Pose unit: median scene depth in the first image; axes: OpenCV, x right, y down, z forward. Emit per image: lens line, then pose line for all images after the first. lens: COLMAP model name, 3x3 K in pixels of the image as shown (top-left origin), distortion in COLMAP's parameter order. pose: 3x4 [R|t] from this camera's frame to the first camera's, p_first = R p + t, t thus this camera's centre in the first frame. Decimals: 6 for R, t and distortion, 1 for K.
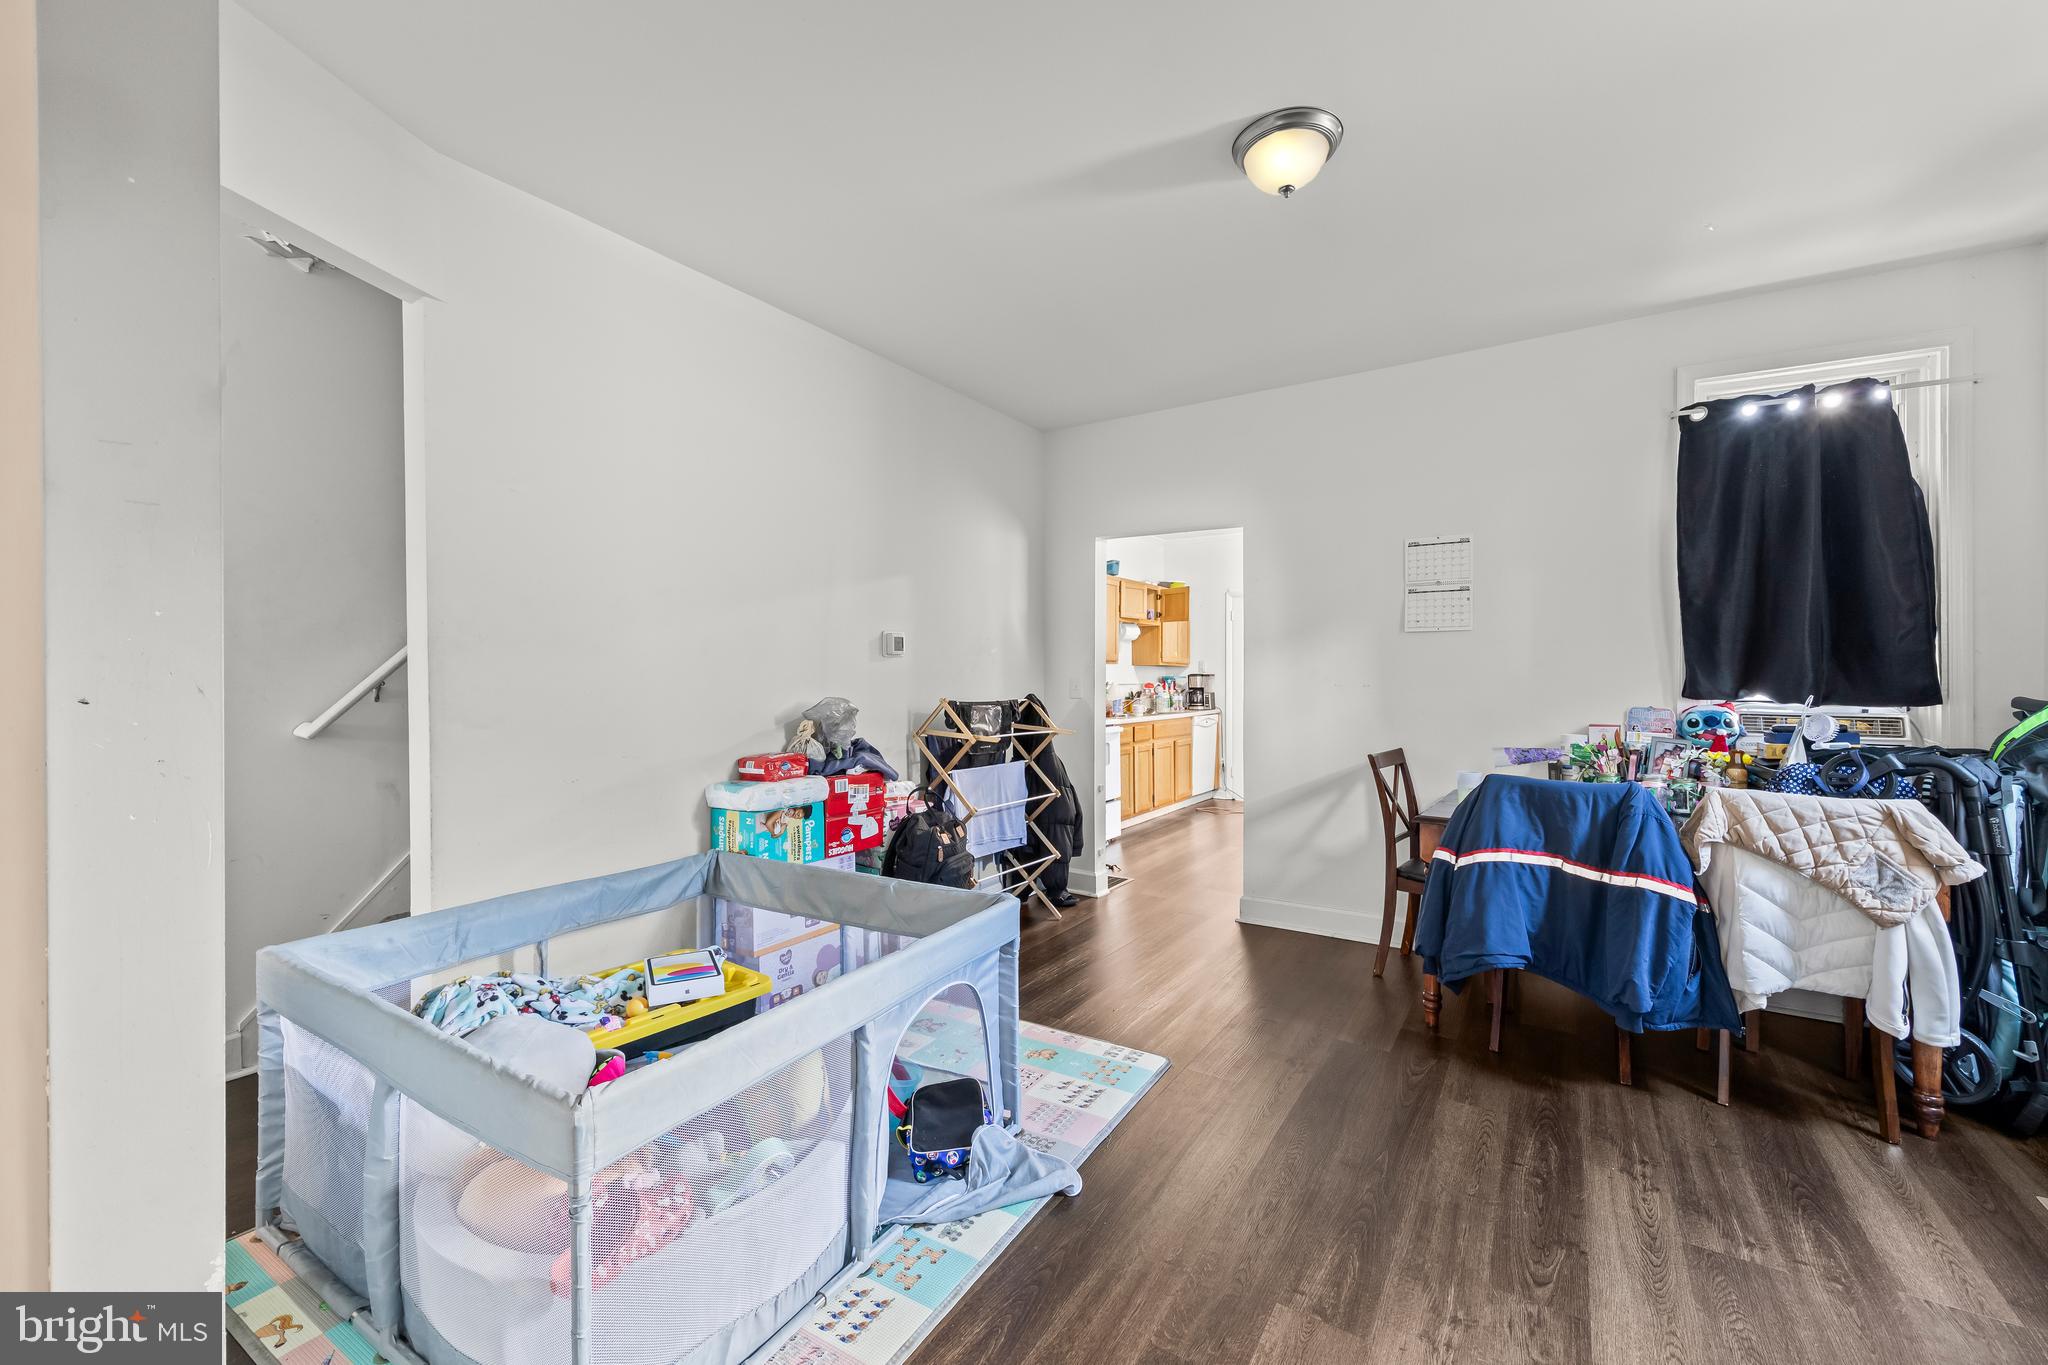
lens RADIAL K [[817.5, 0, 1028.3], [0, 817.5, 686.4], [0, 0, 1]] dist [-0.004005, 0.000714]
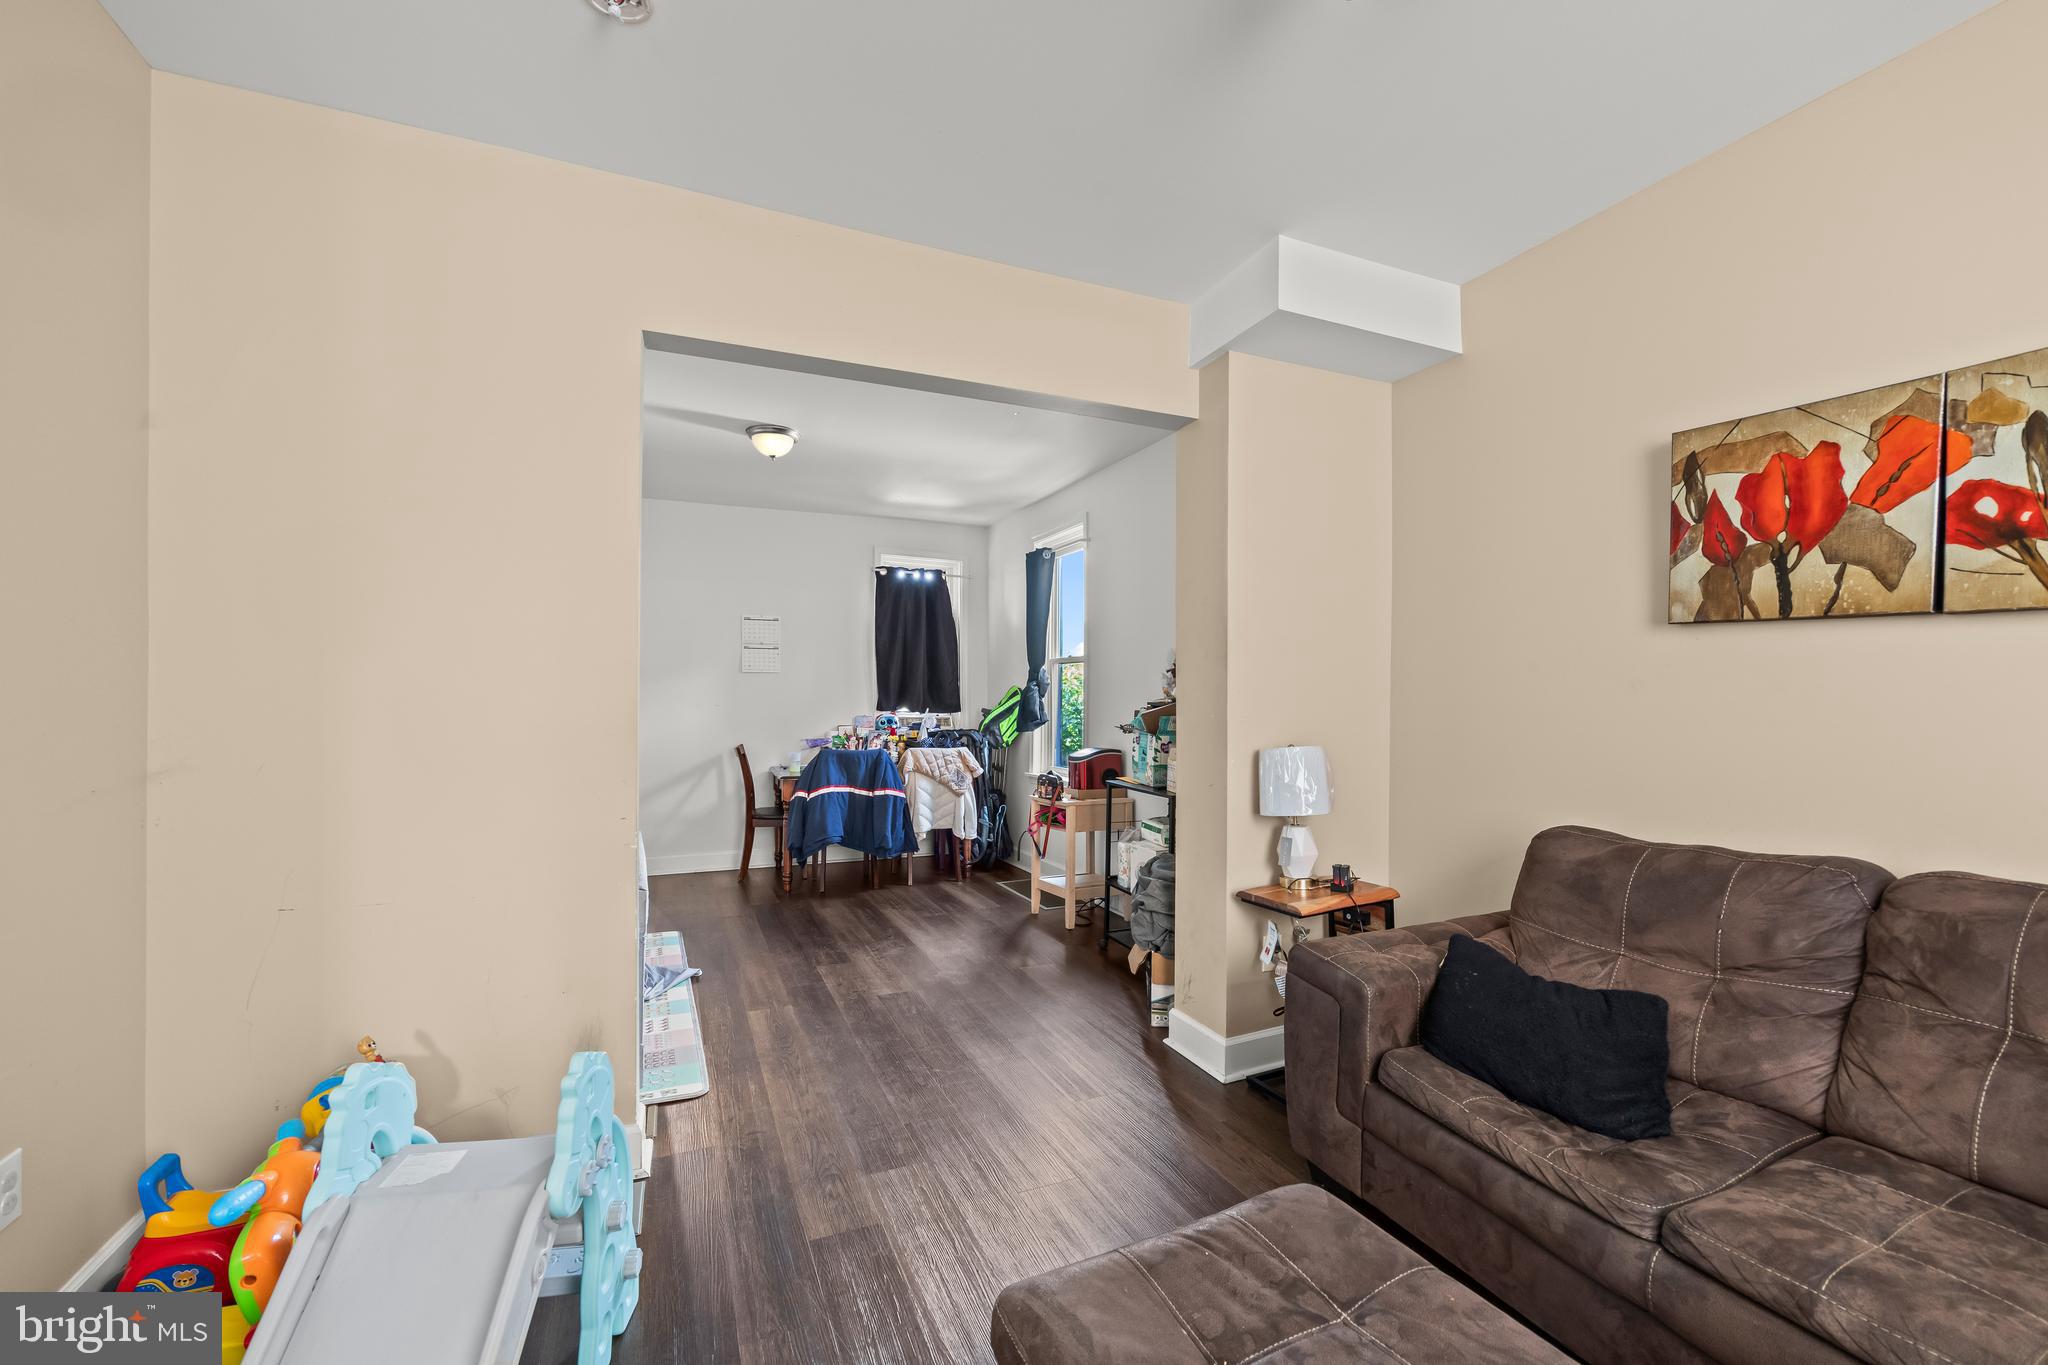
lens RADIAL K [[817.5, 0, 1026.1], [0, 817.5, 698.4], [0, 0, 1]] dist [-0.004005, 0.000714]
pose [[0.549537, 0.000670, 0.835469, -0.832047], [0.008467, 0.999944, -0.006370, 0.000425], [-0.835426, 0.010575, 0.549501, -0.507887]]
